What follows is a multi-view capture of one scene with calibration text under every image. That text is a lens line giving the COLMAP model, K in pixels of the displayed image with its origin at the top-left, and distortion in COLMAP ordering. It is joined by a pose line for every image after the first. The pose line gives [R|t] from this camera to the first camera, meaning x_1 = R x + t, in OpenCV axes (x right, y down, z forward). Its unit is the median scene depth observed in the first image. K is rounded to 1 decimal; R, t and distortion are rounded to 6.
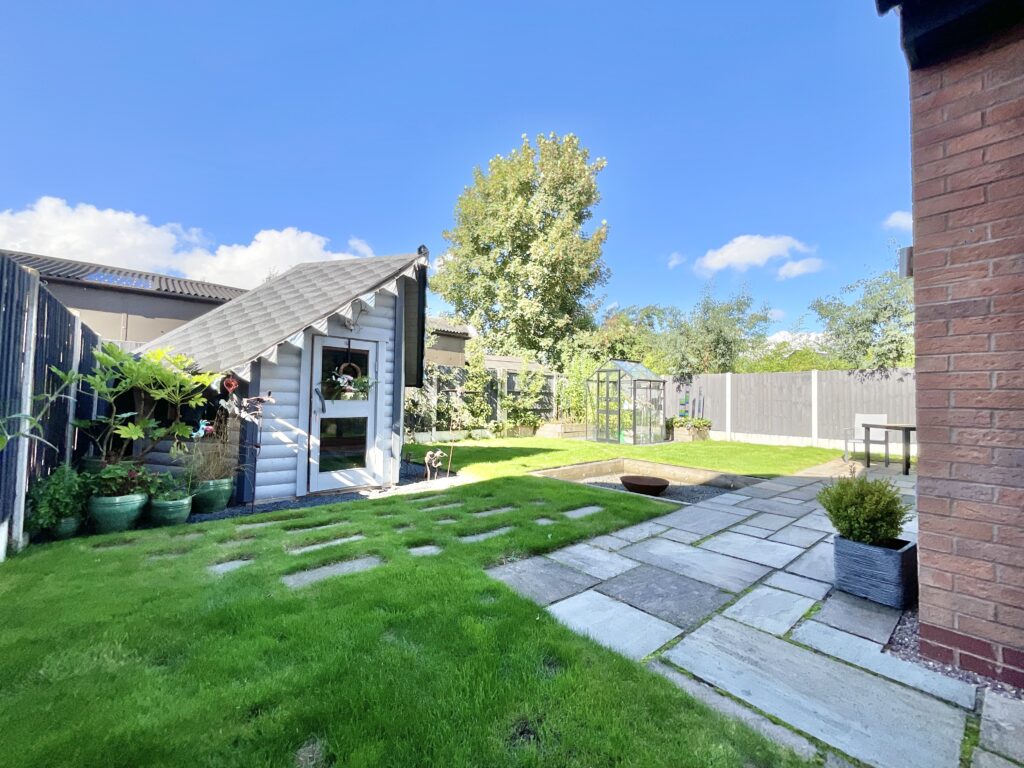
lens RADIAL K [[415.6, 0, 514.9], [0, 415.6, 382.4], [0, 0, 1]] dist [0.005246, 0.000115]
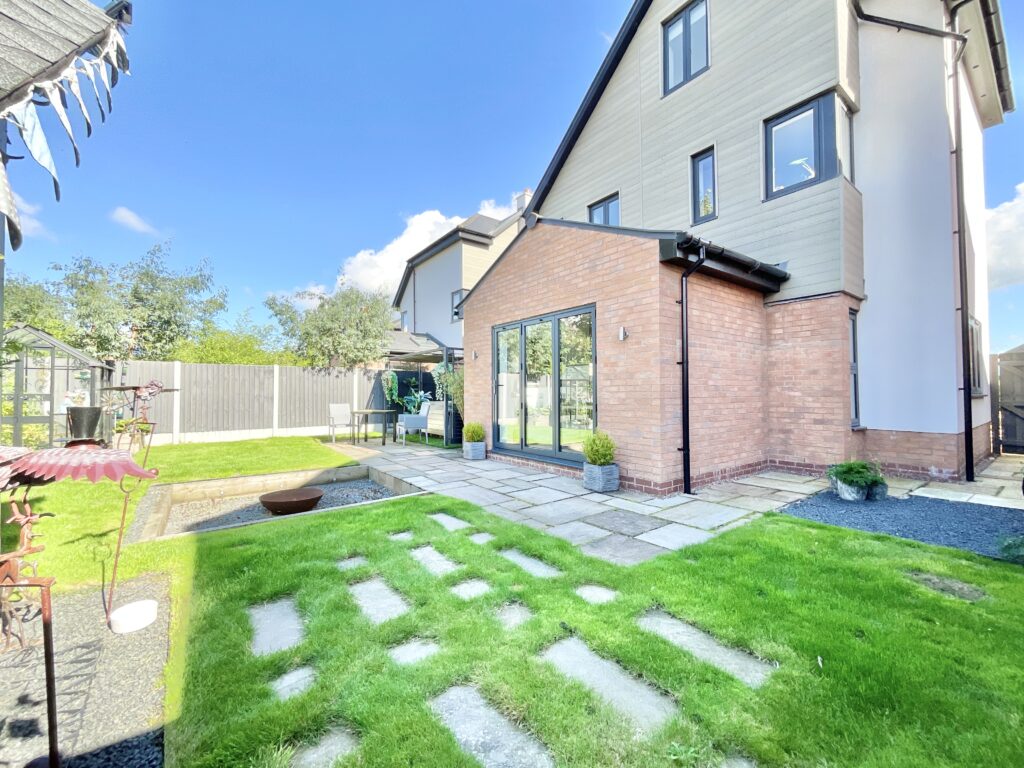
lens RADIAL K [[415.6, 0, 513.9], [0, 415.6, 386.6], [0, 0, 1]] dist [0.005246, 0.000115]
pose [[0.065870, 0.000460, 0.997828, -0.979000], [-0.035025, 0.999385, 0.001851, 0.009252], [-0.997213, -0.035071, 0.065846, 1.064651]]
